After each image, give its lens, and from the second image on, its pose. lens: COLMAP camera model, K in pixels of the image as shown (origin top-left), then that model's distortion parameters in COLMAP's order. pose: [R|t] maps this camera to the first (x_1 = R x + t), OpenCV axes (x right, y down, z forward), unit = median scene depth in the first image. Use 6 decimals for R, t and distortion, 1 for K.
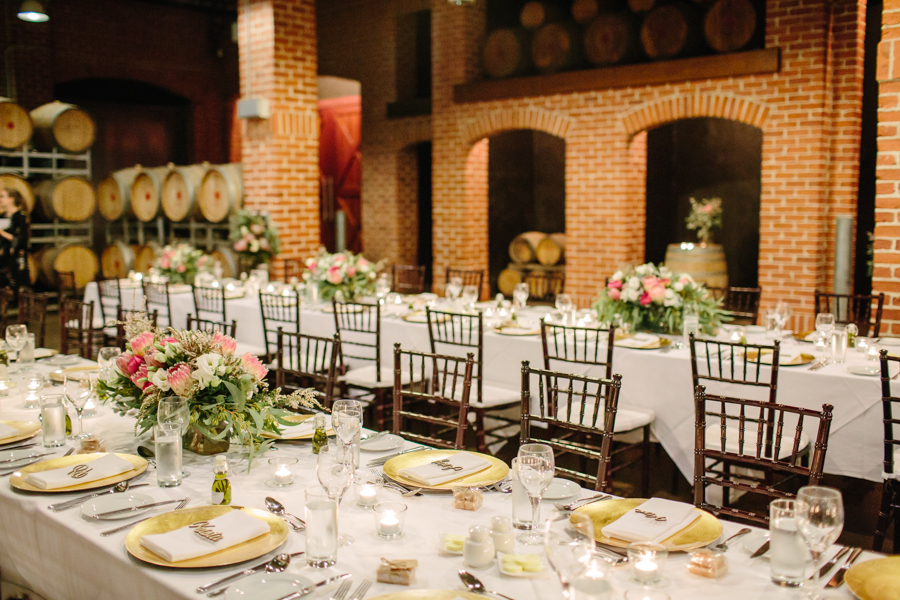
lens RADIAL K [[878.6, 0, 450.0], [0, 878.6, 300.0], [0, 0, 1]] dist [-0.060618, -0.004272]
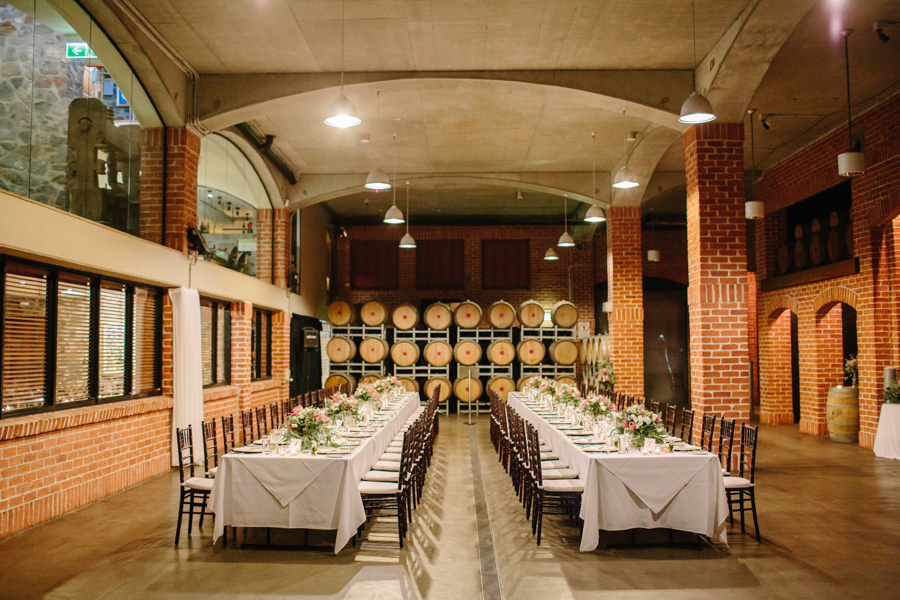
lens RADIAL K [[878.6, 0, 450.0], [0, 878.6, 300.0], [0, 0, 1]] dist [-0.060618, -0.004272]
pose [[0.646286, -0.041382, -0.761973, 0.971785], [-0.083518, 0.988694, -0.124534, 0.031909], [0.758511, 0.144123, 0.635523, -0.462528]]
